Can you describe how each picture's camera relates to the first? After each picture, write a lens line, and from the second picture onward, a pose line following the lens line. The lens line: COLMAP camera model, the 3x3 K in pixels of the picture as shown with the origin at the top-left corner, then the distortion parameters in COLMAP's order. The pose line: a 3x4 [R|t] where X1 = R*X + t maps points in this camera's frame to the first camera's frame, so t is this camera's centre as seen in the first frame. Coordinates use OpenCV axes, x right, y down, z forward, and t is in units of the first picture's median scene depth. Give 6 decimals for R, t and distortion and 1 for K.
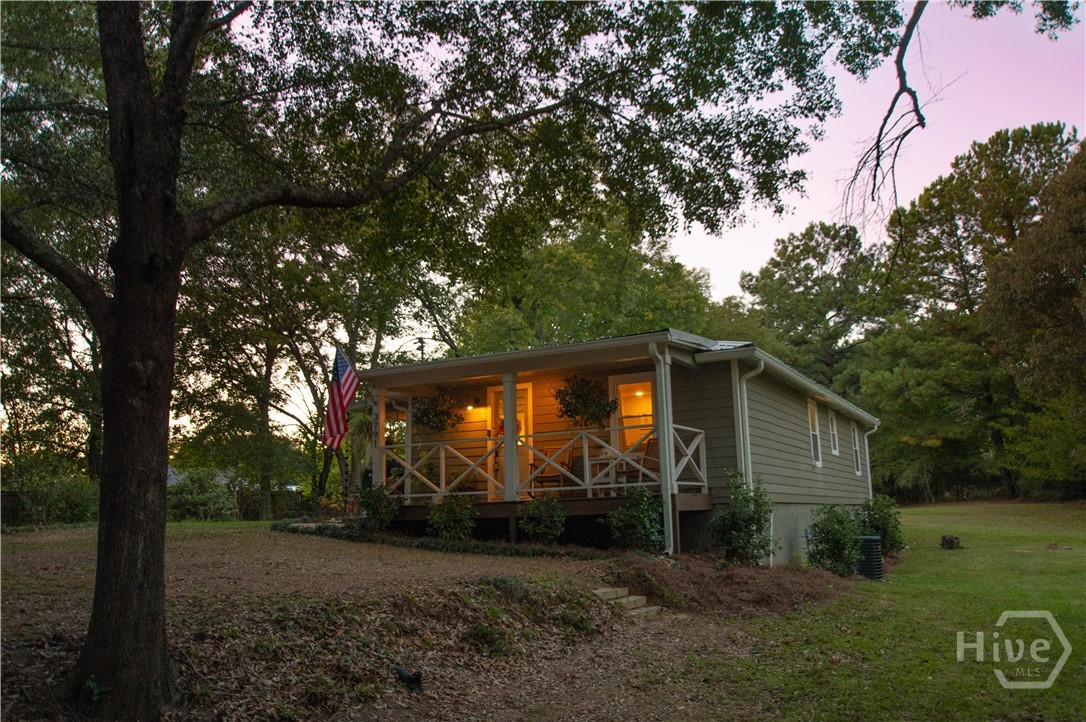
lens RADIAL K [[867.7, 0, 543.0], [0, 867.7, 361.0], [0, 0, 1]] dist [0.011709, 0.011568]
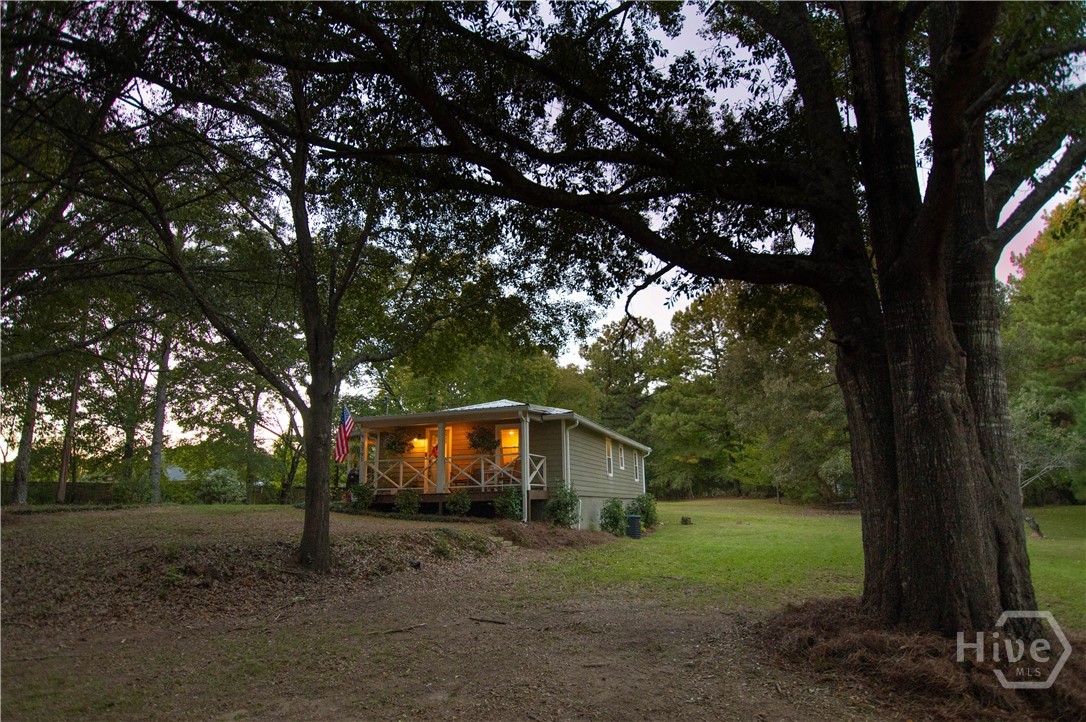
lens RADIAL K [[731.7, 0, 543.0], [0, 731.7, 361.0], [0, 0, 1]] dist [-0.004123, 0.001008]
pose [[0.986867, 0.041397, 0.156141, -0.068086], [-0.037404, 0.998896, -0.028426, -0.073020], [-0.157145, 0.022212, 0.987326, -0.506955]]
